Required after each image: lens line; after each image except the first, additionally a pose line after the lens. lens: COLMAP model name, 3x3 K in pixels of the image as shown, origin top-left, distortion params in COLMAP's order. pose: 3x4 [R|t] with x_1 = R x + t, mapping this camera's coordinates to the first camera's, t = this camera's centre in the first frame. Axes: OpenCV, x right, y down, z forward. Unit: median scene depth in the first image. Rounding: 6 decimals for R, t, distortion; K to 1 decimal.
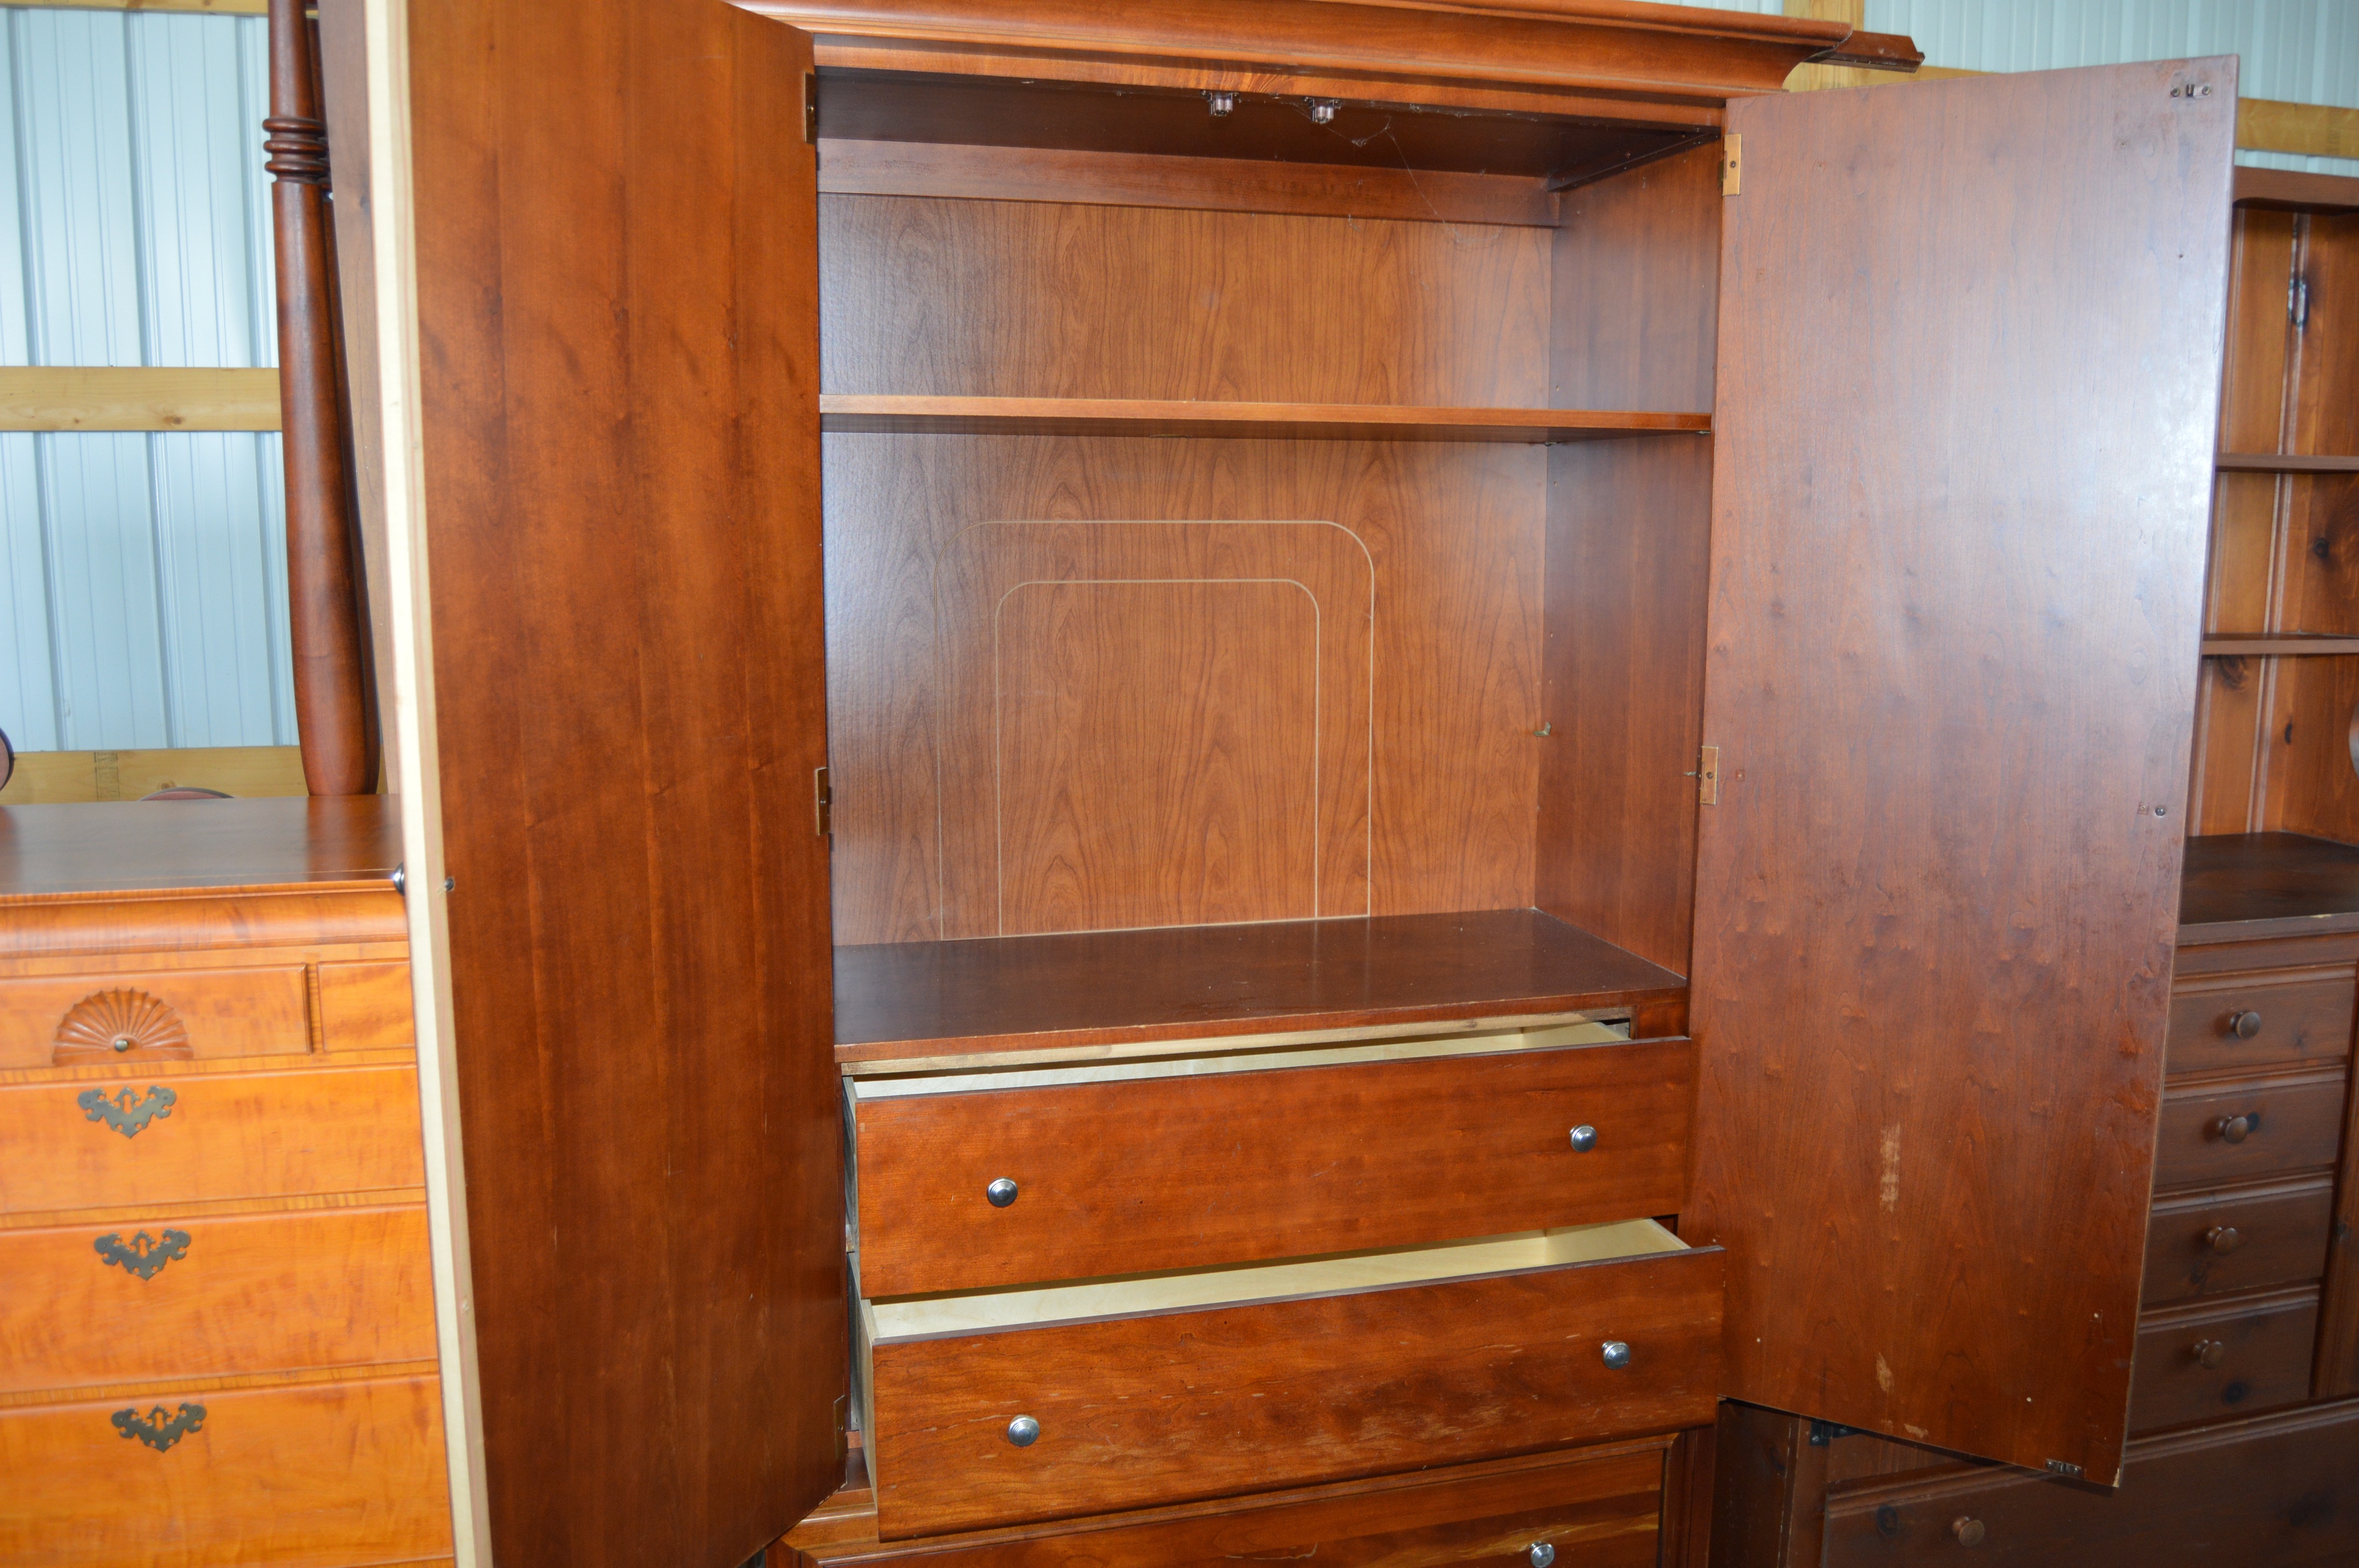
lens RADIAL K [[1861.8, 0, 1188.6], [0, 1861.8, 793.1], [0, 0, 1]] dist [-0.094822, 0.035957]
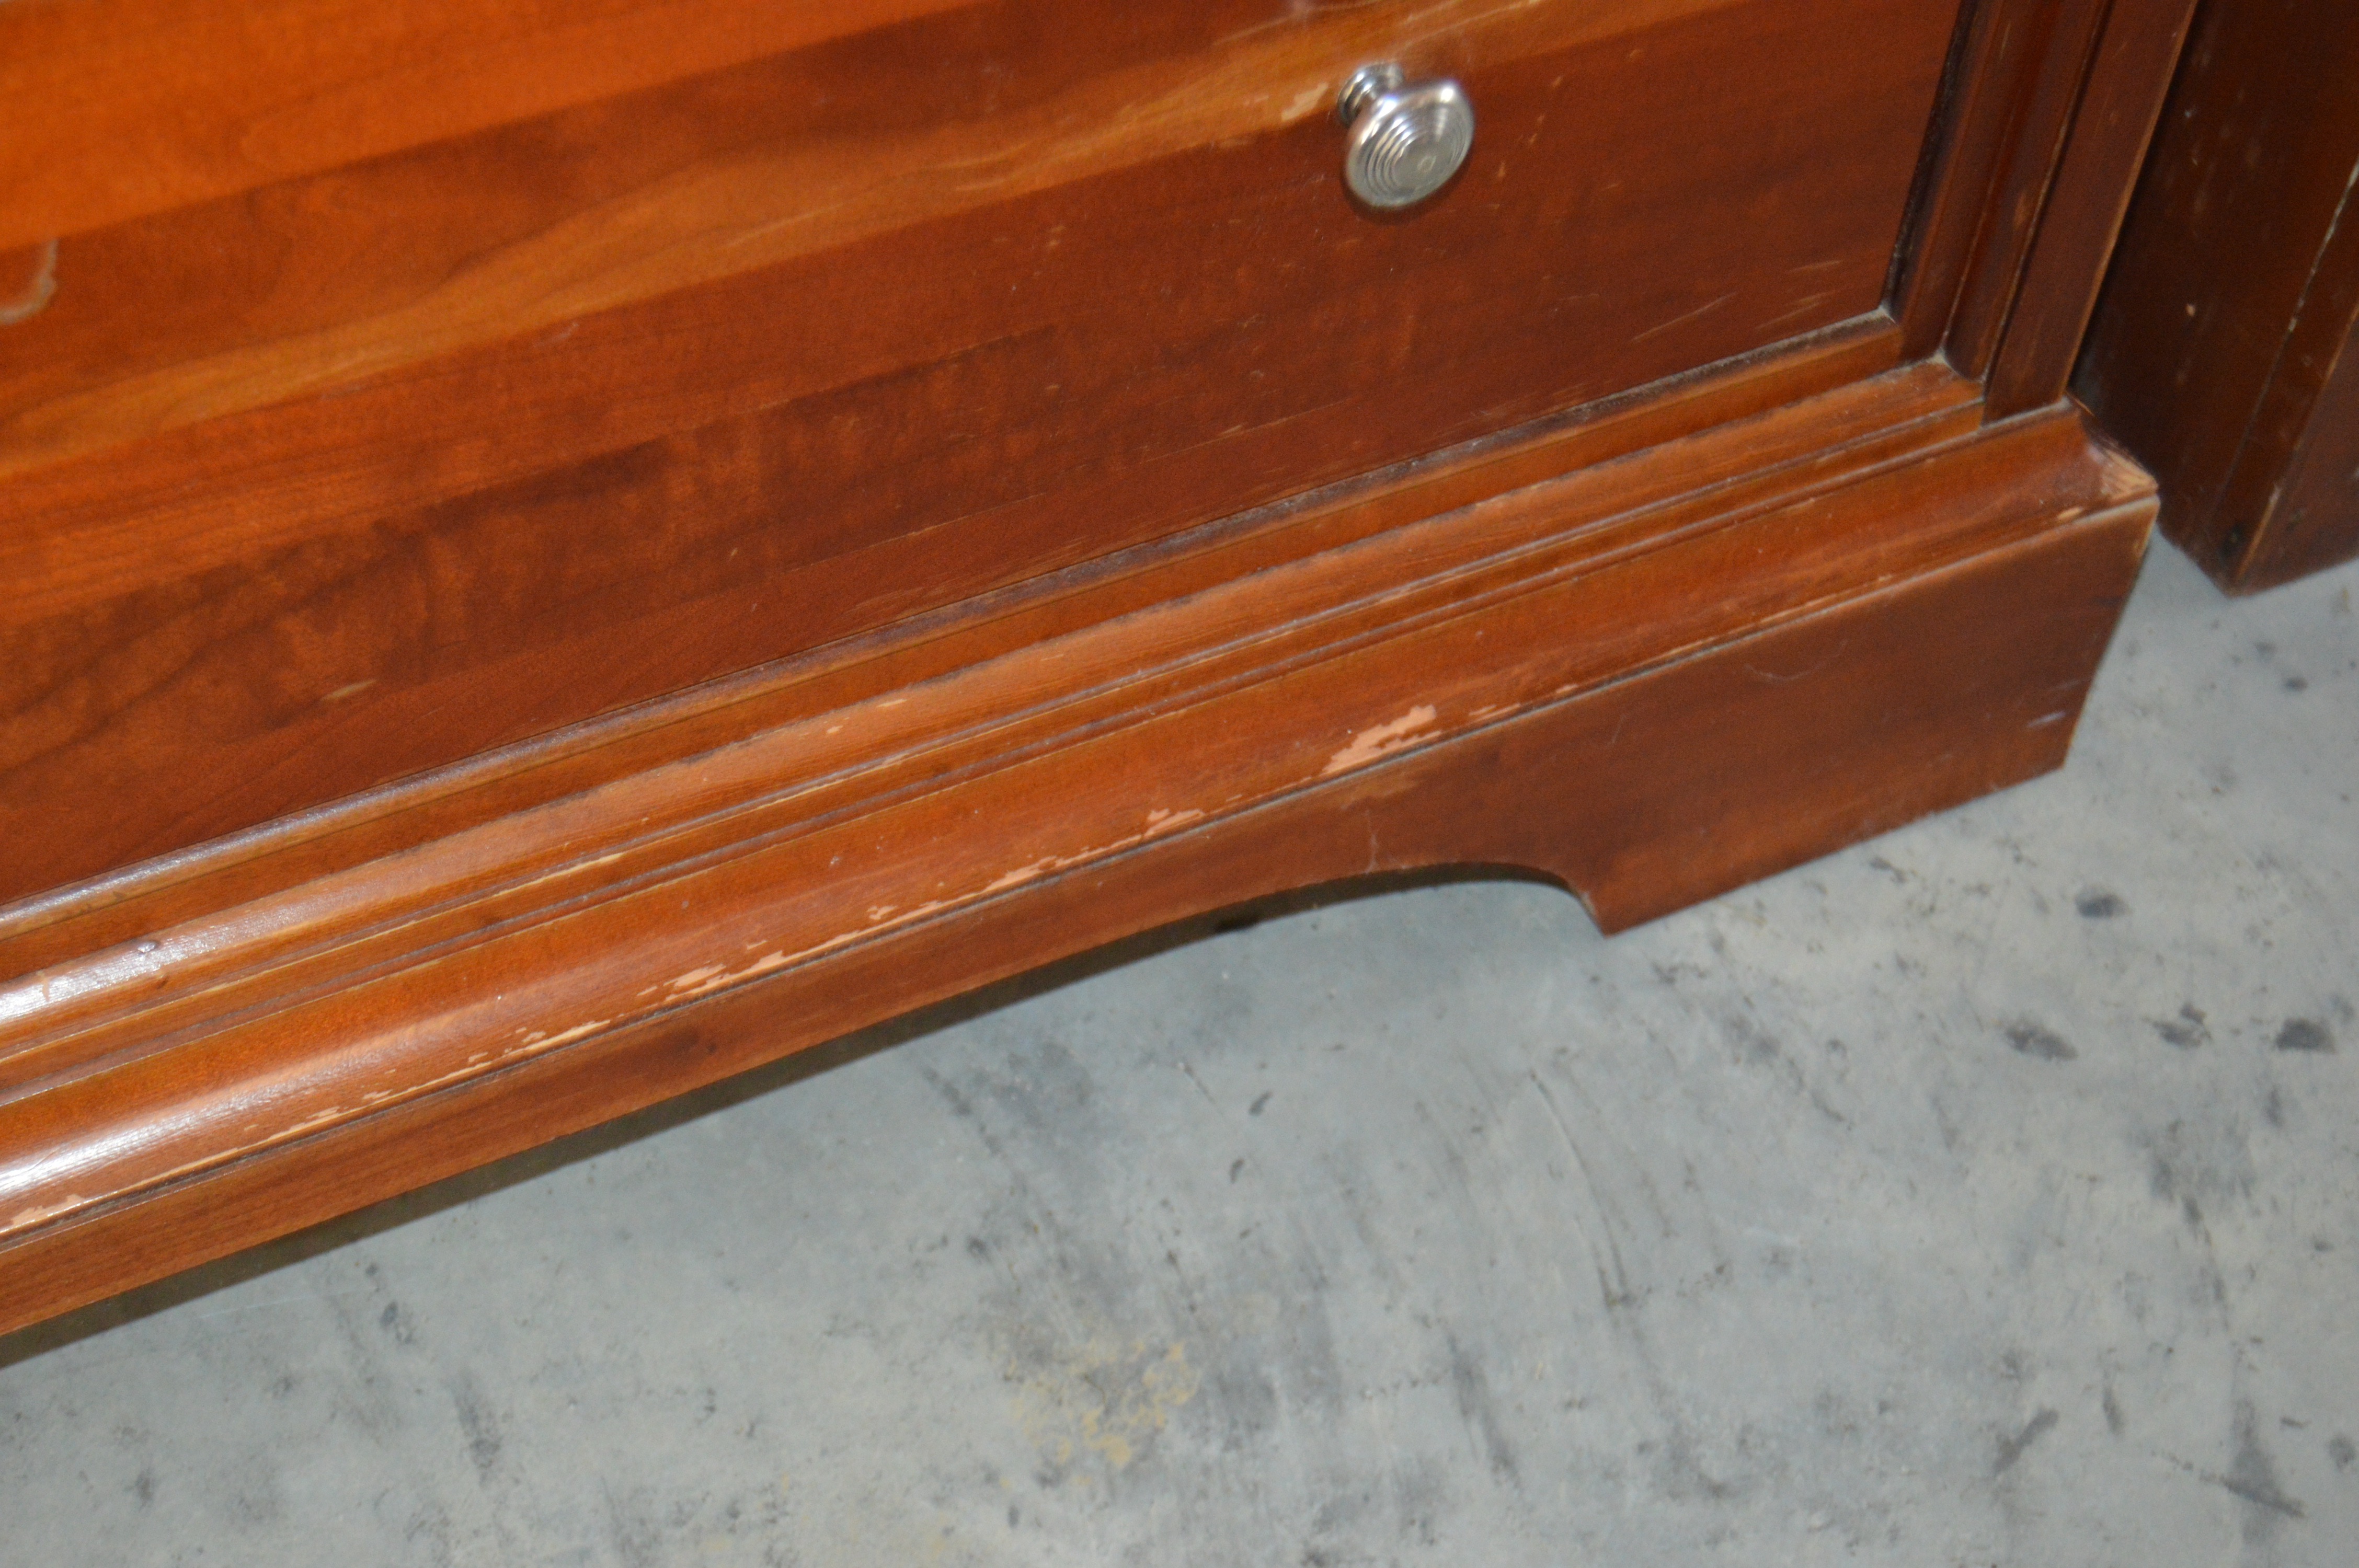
lens RADIAL K [[3501.5, 0, 1185.3], [0, 3501.5, 794.7], [0, 0, 1]] dist [-0.045436, 0.000000]
pose [[0.977341, -0.115532, 0.177359, 0.110794], [-0.030657, 0.751809, 0.658668, 0.256913], [-0.209437, -0.649181, 0.731232, 0.762850]]
